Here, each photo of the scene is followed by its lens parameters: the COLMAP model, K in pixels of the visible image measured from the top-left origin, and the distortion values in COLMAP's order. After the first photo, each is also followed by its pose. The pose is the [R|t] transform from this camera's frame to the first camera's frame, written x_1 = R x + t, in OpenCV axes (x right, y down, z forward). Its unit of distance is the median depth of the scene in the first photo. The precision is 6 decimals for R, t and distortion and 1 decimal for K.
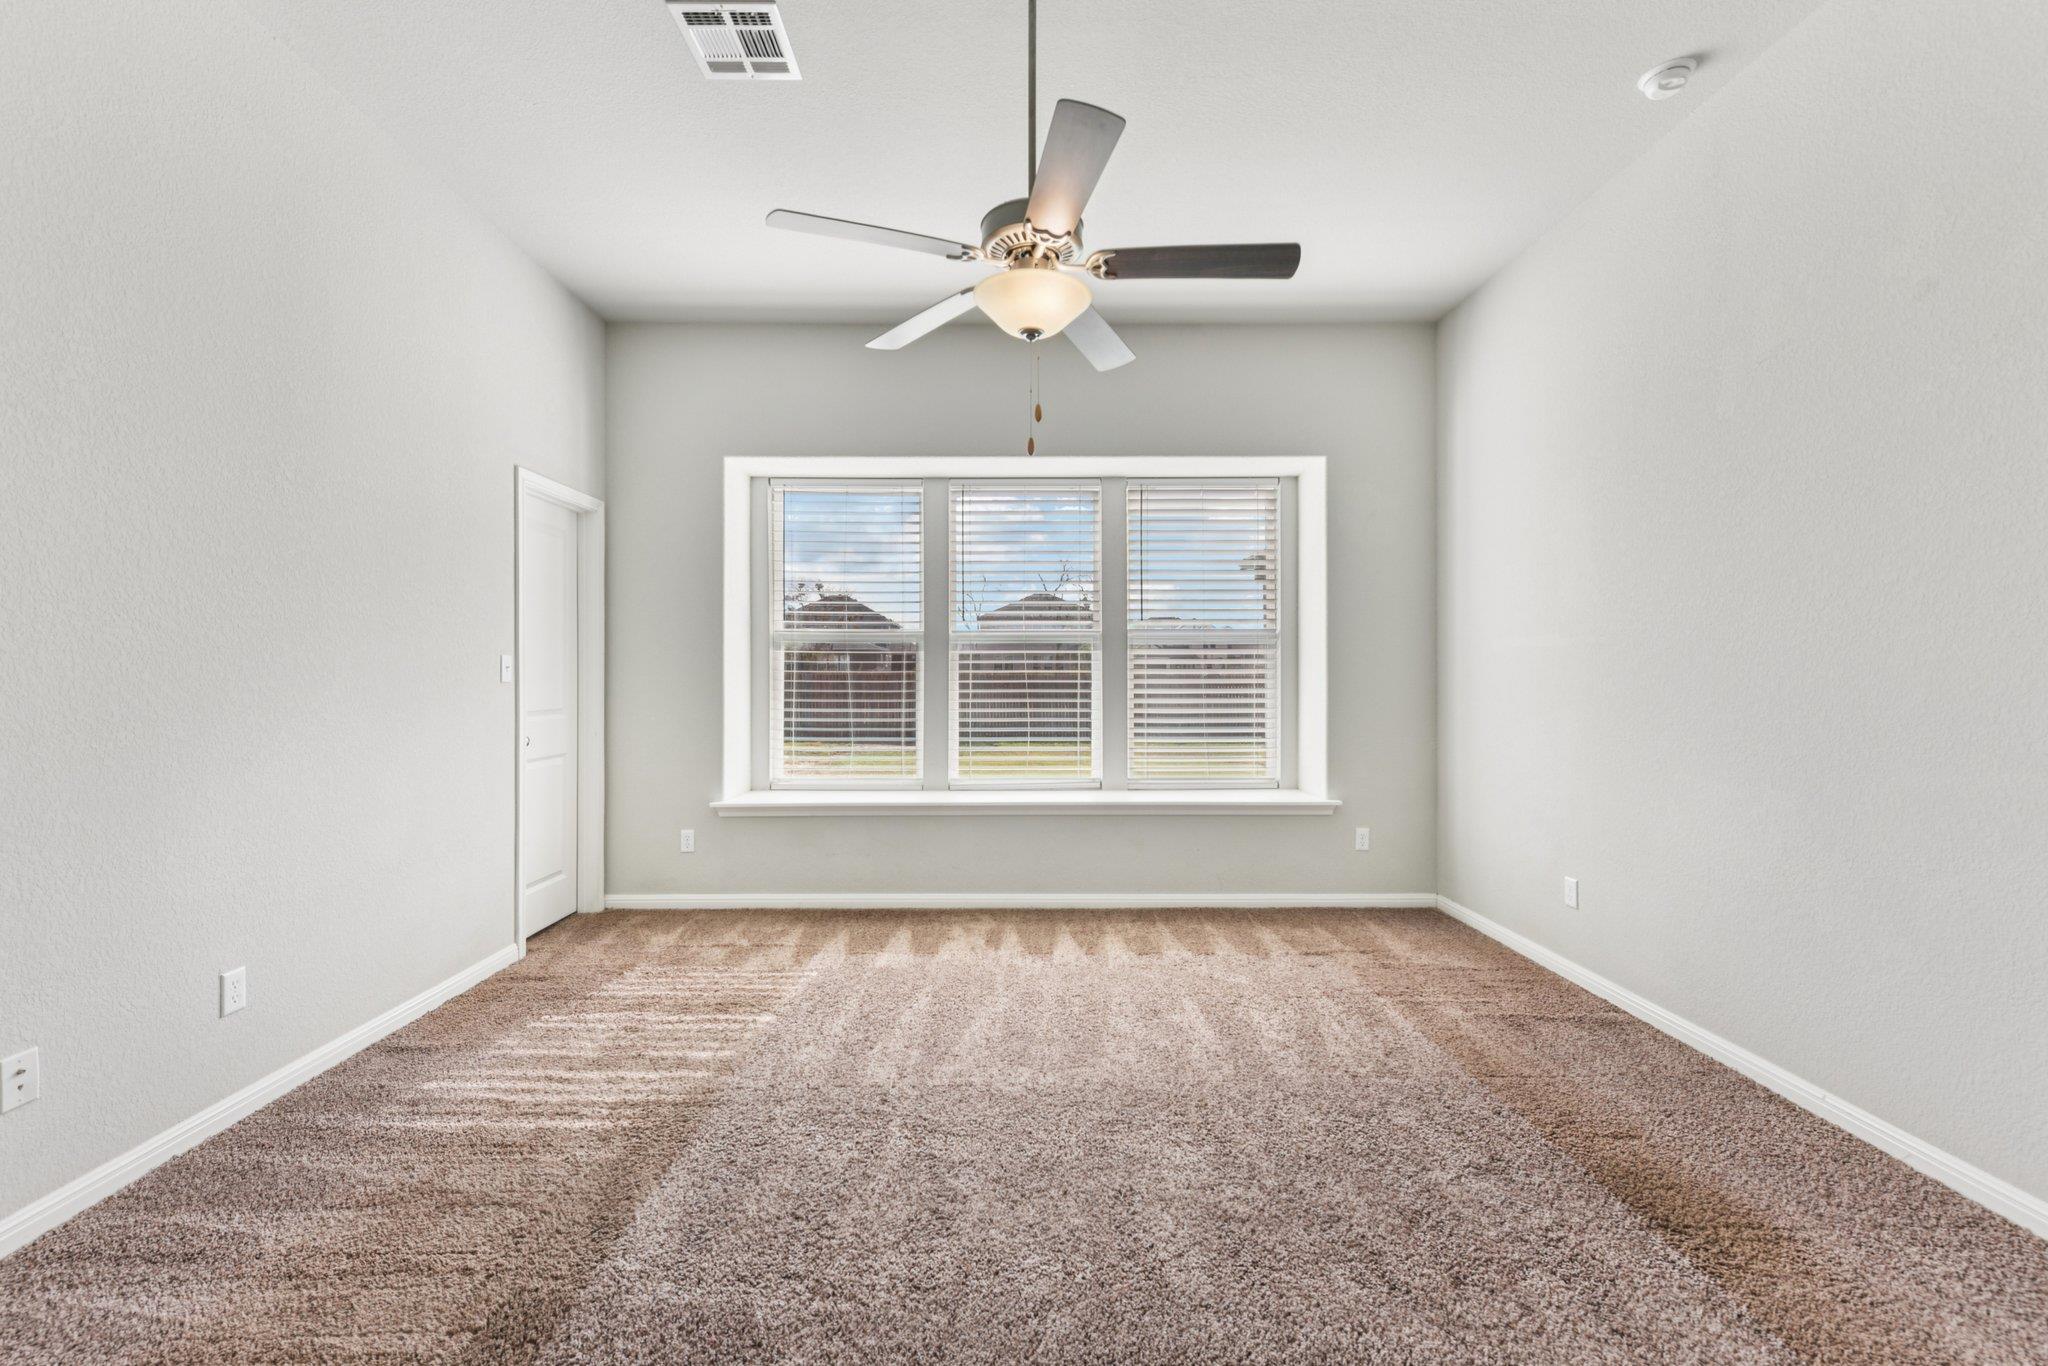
lens RADIAL K [[843.6, 0, 1004.5], [0, 843.6, 686.1], [0, 0, 1]] dist [0.012251, 0.000200]
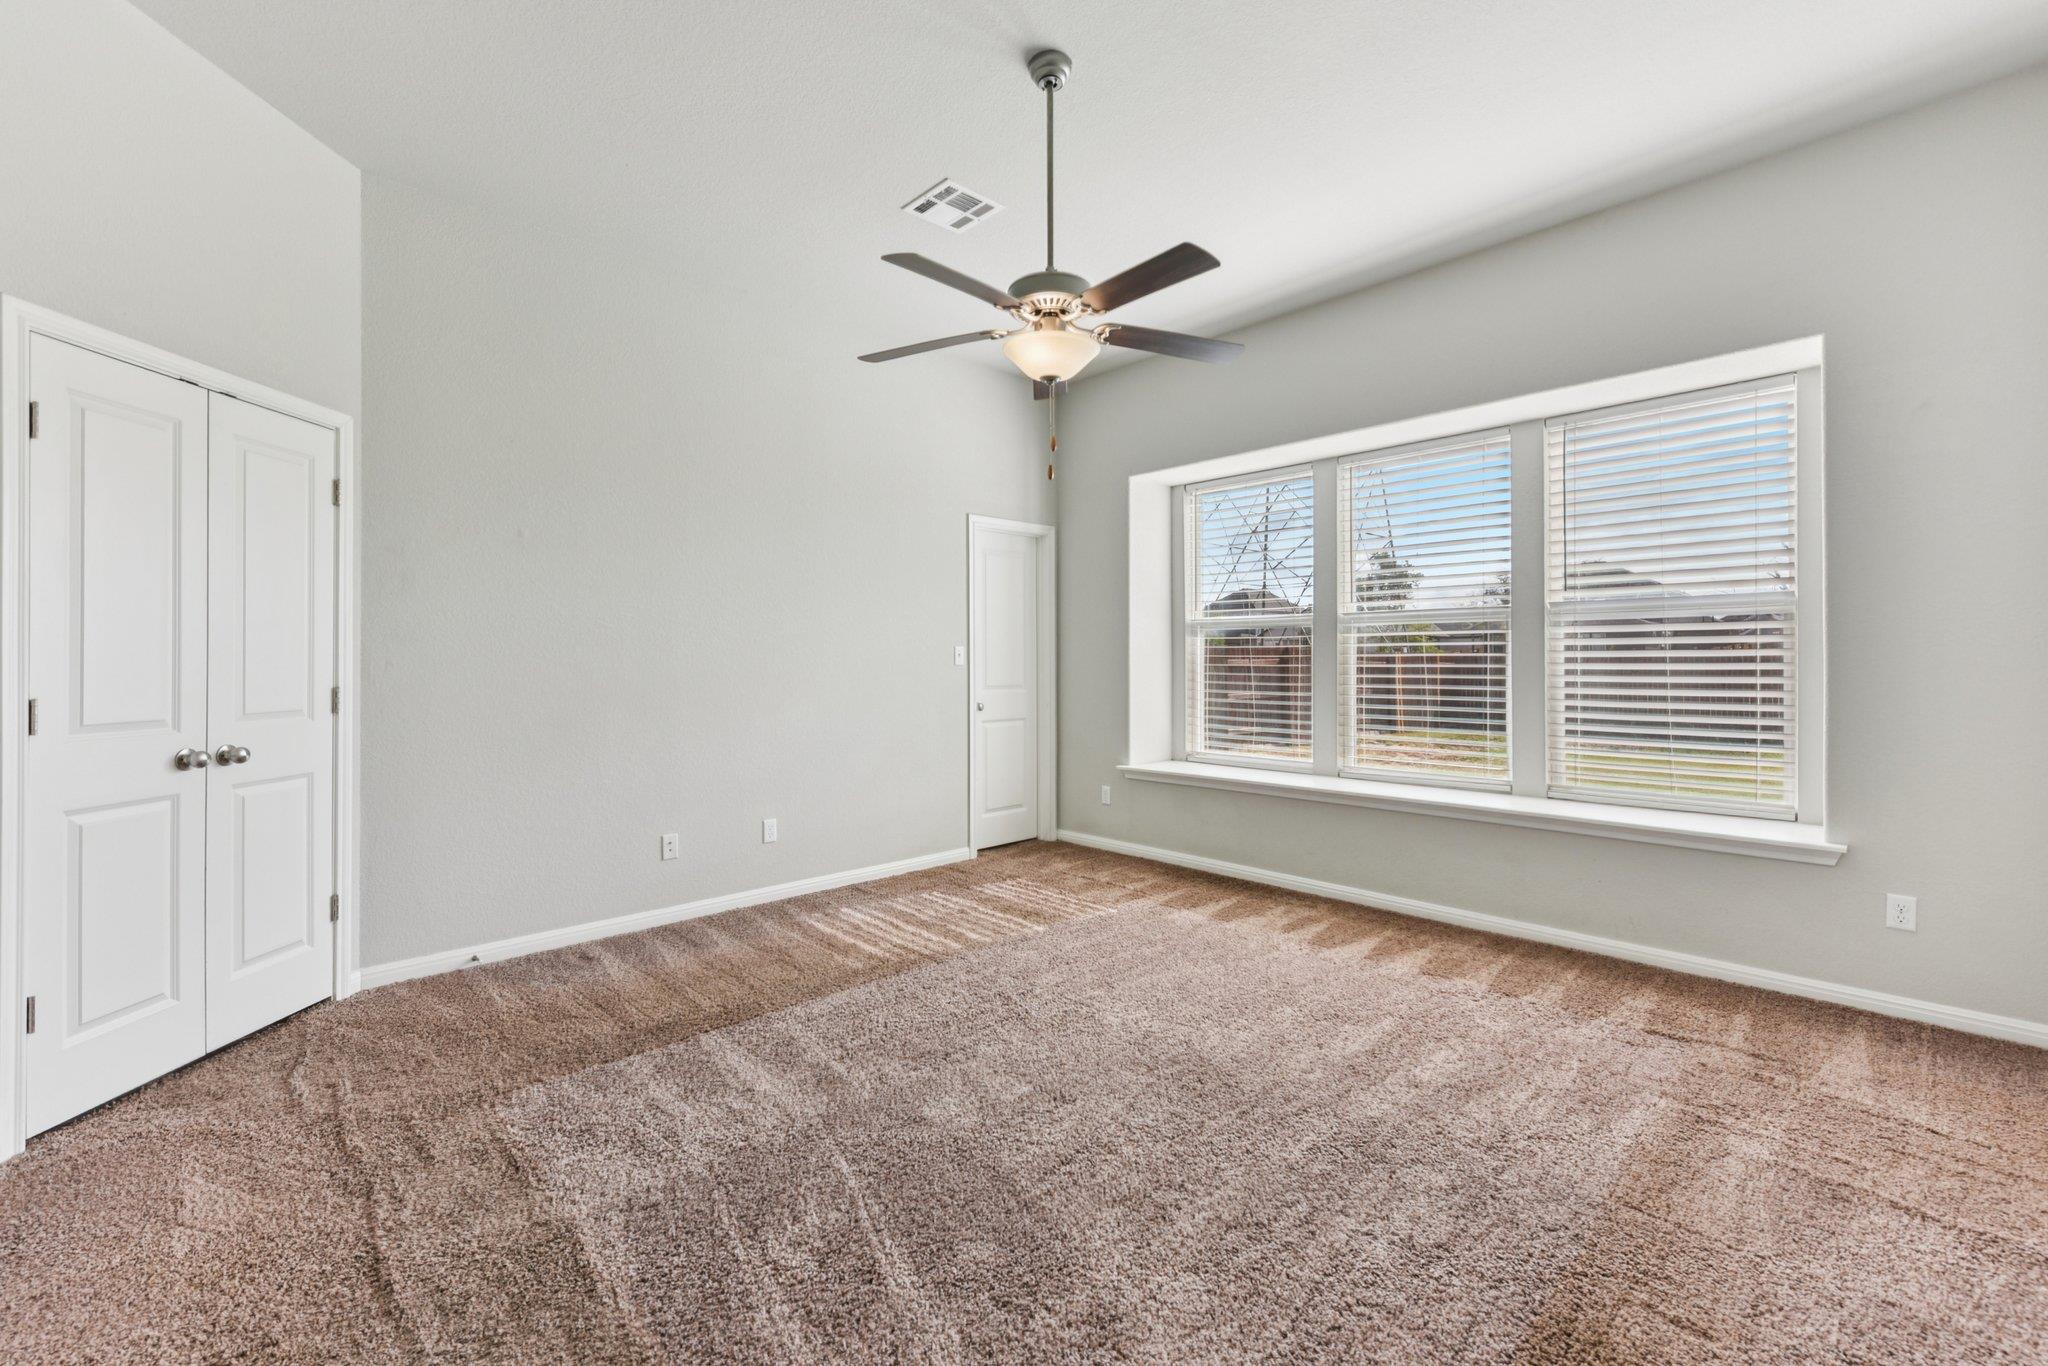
lens RADIAL K [[847.9, 0, 1022.9], [0, 847.9, 672.7], [0, 0, 1]] dist [0.013016, -0.000002]
pose [[0.691823, 0.009266, -0.722008, 0.559247], [-0.005951, 0.999957, 0.007132, -0.003259], [0.722042, -0.000637, 0.691848, 0.081599]]
